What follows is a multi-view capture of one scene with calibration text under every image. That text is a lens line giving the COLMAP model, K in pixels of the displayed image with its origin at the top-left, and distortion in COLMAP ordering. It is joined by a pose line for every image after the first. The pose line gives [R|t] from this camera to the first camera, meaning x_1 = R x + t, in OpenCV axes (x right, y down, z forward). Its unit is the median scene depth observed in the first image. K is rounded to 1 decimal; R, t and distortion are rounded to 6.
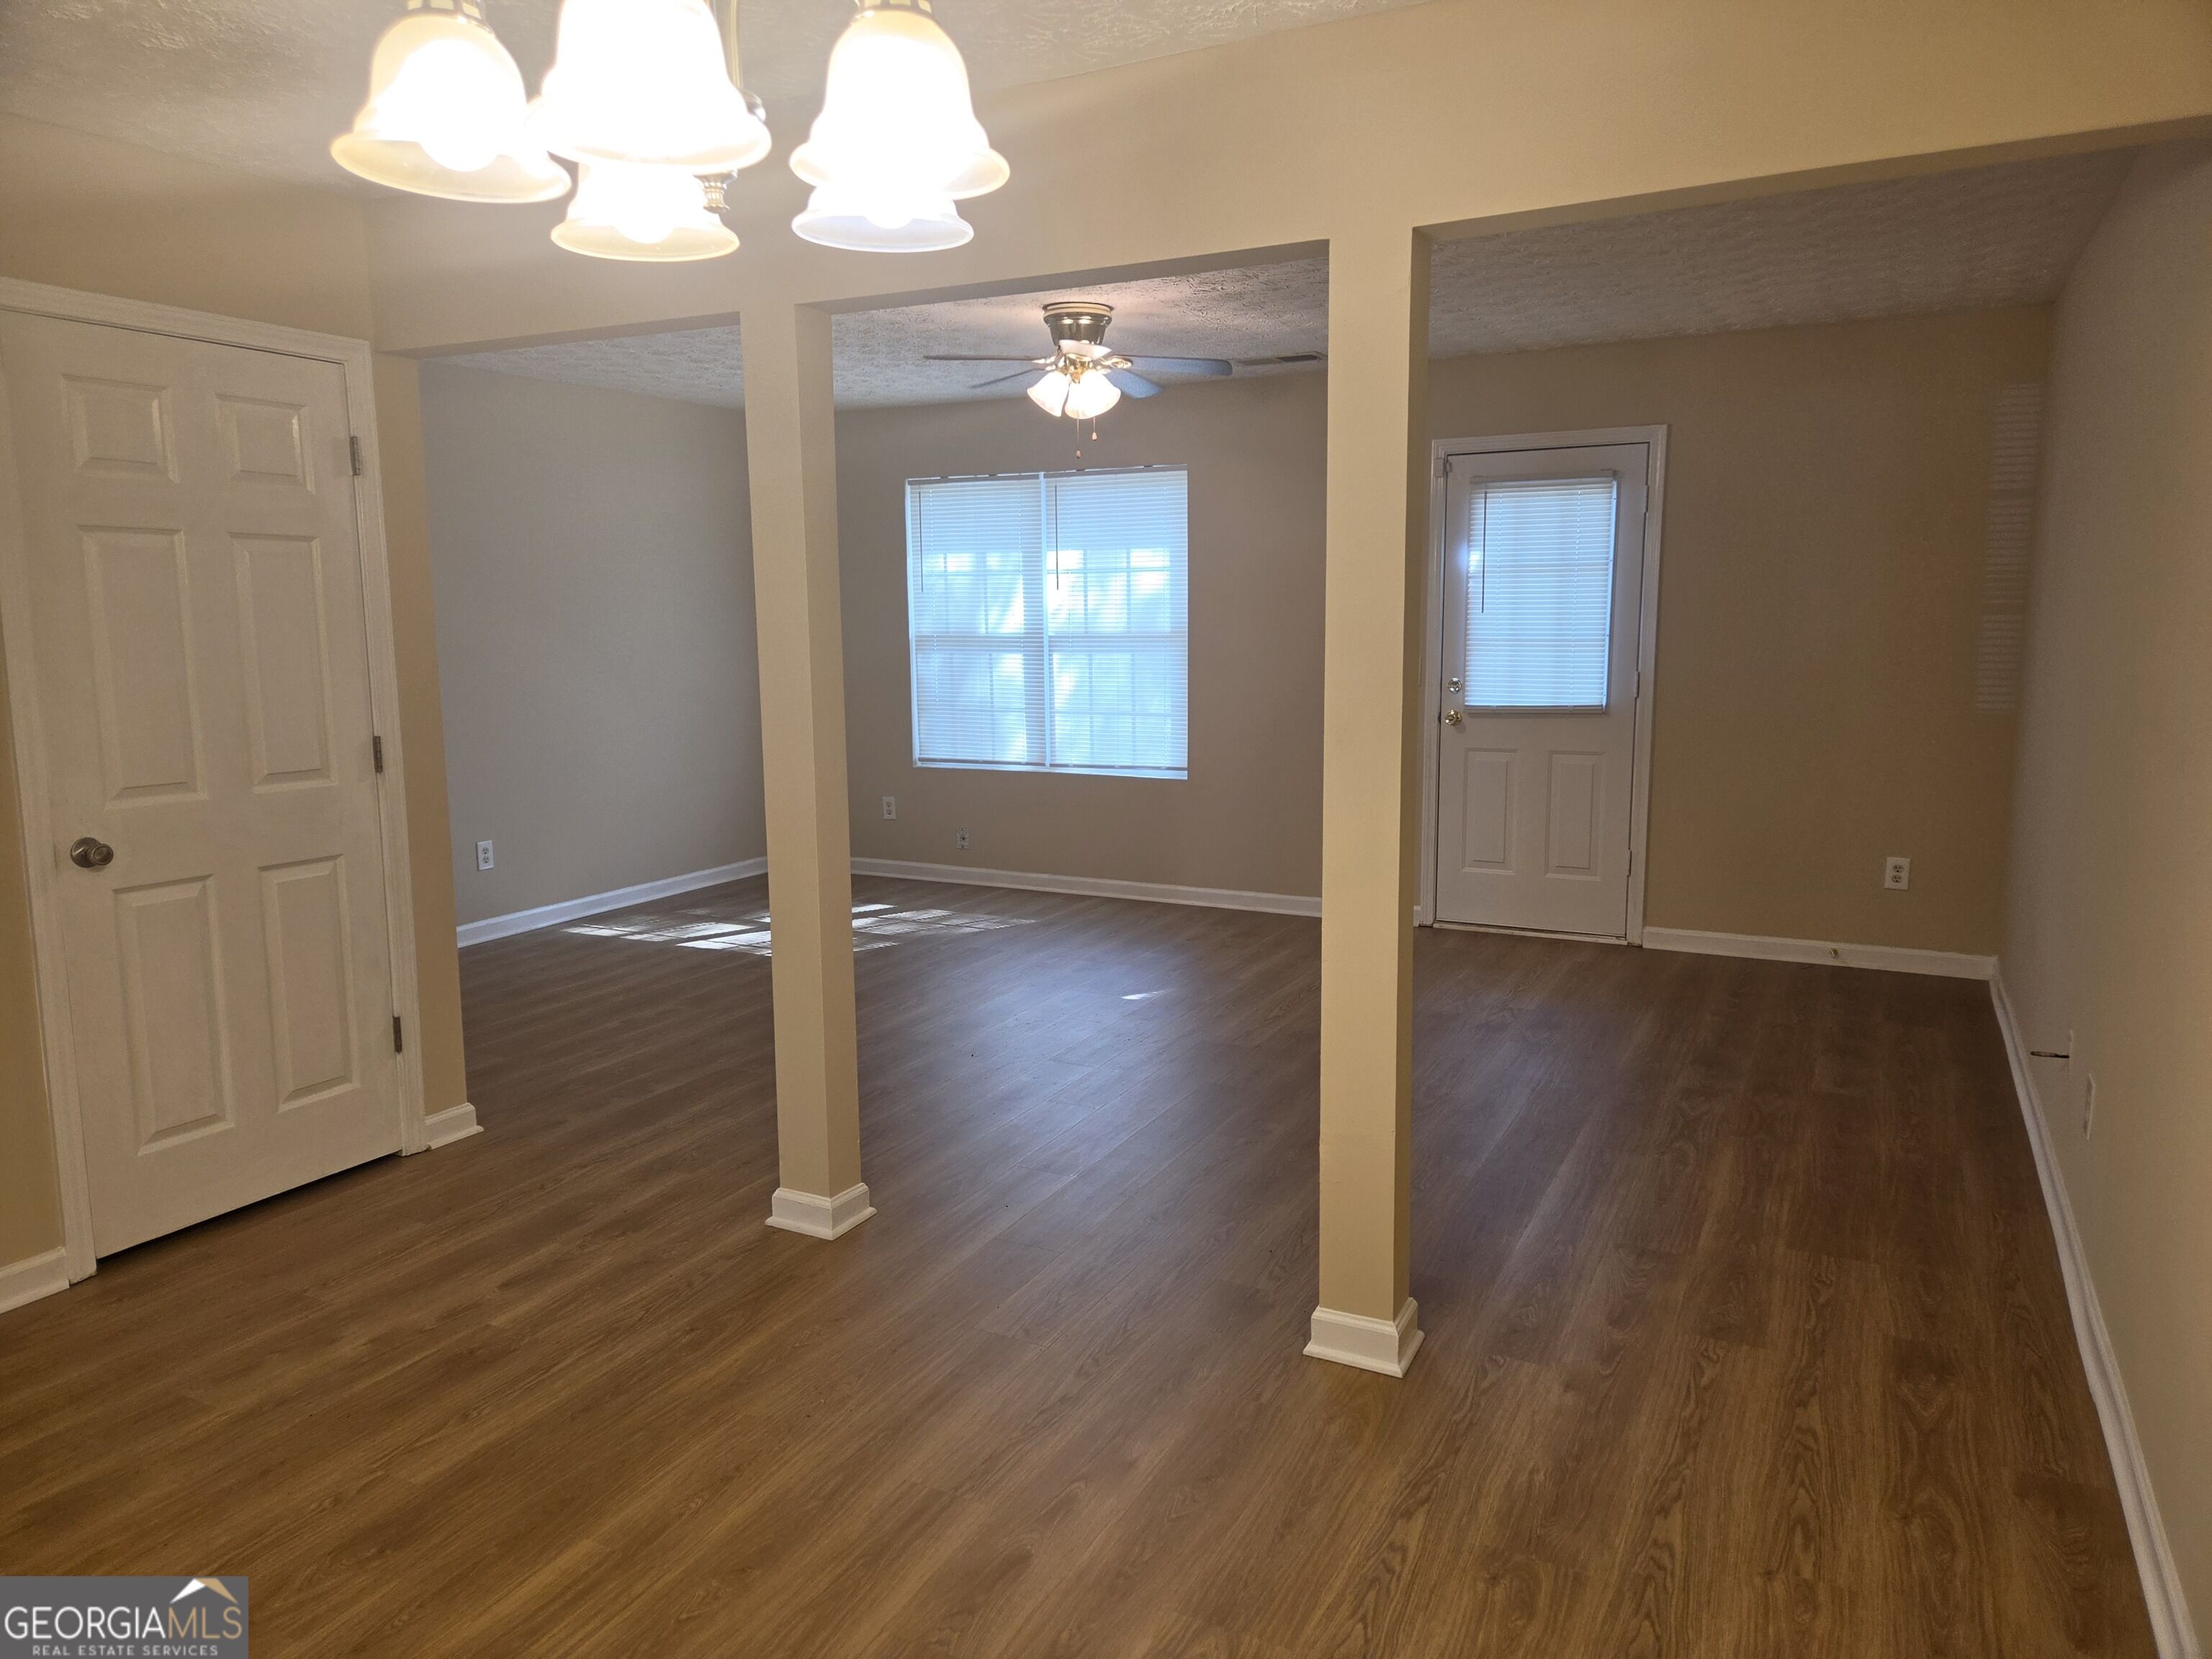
lens RADIAL K [[1472.2, 0, 1119.2], [0, 1472.2, 825.5], [0, 0, 1]] dist [0.073772, -0.053939]
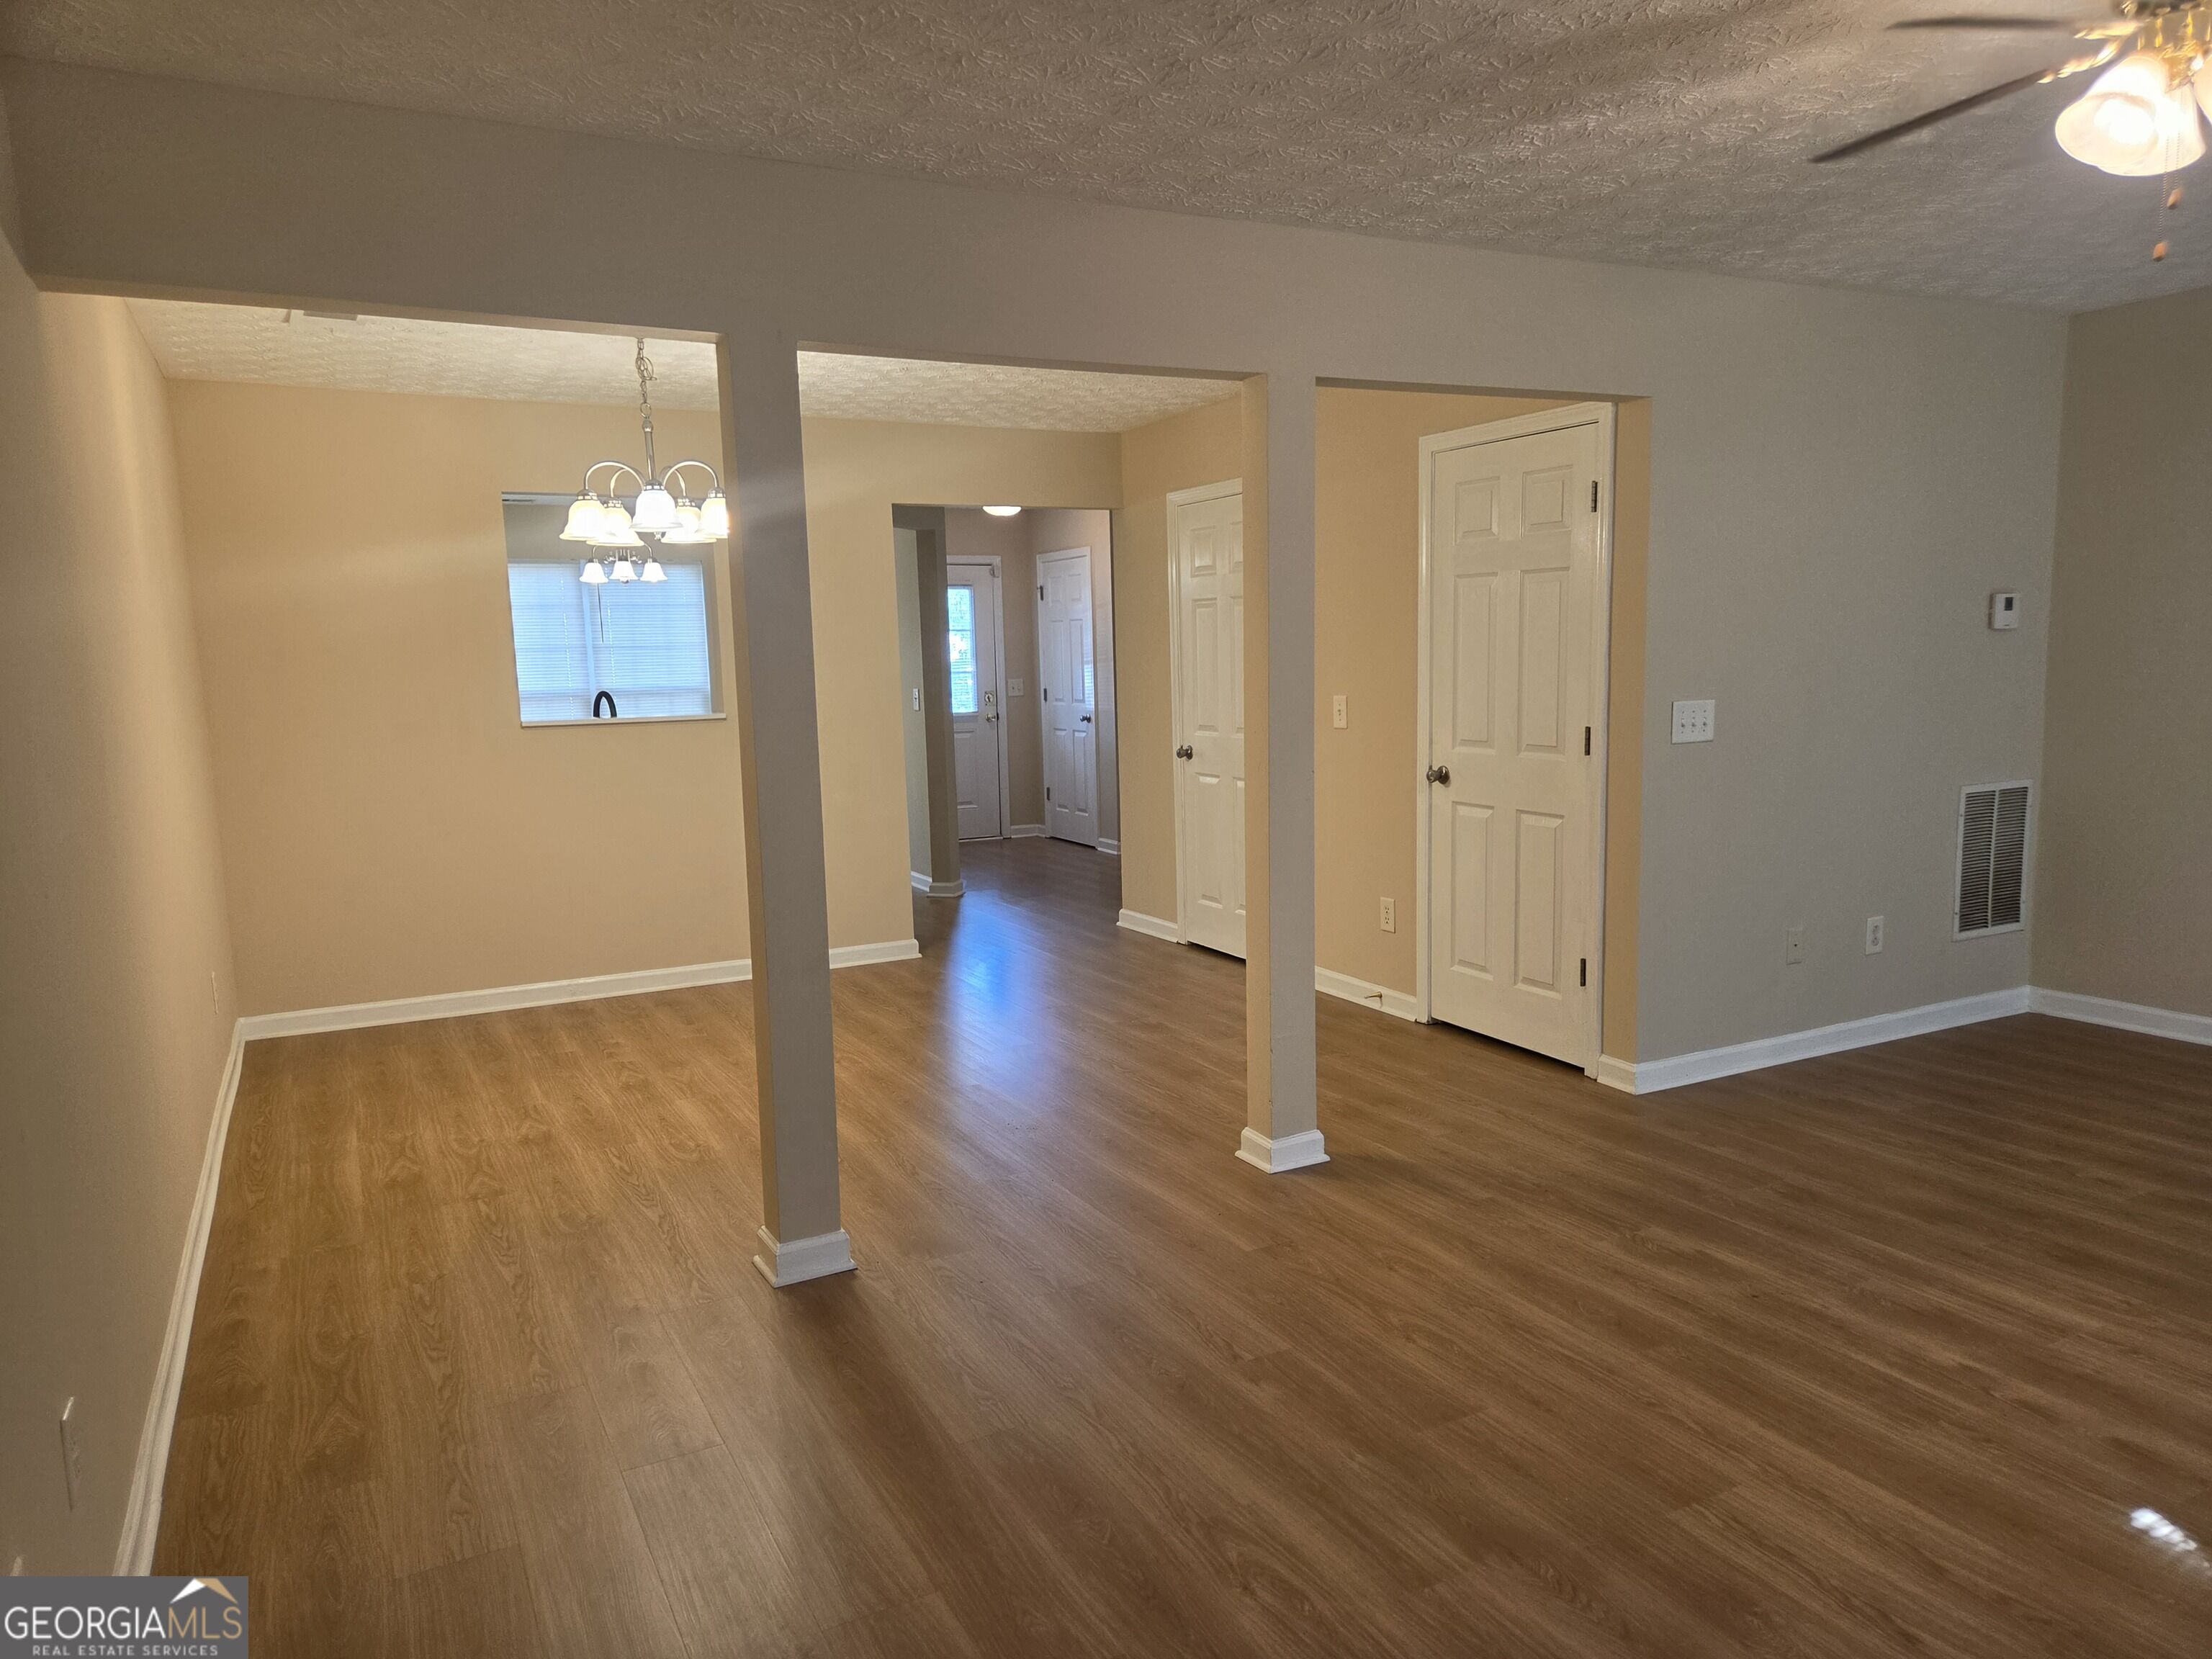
lens RADIAL K [[1482.0, 0, 1106.0], [0, 1482.0, 829.5], [0, 0, 1]] dist [0.059878, -0.035309]
pose [[-0.577946, 0.124462, -0.806528, 1.001399], [-0.087921, 0.973053, 0.213163, -0.281177], [0.811325, 0.194108, -0.551429, 1.893192]]
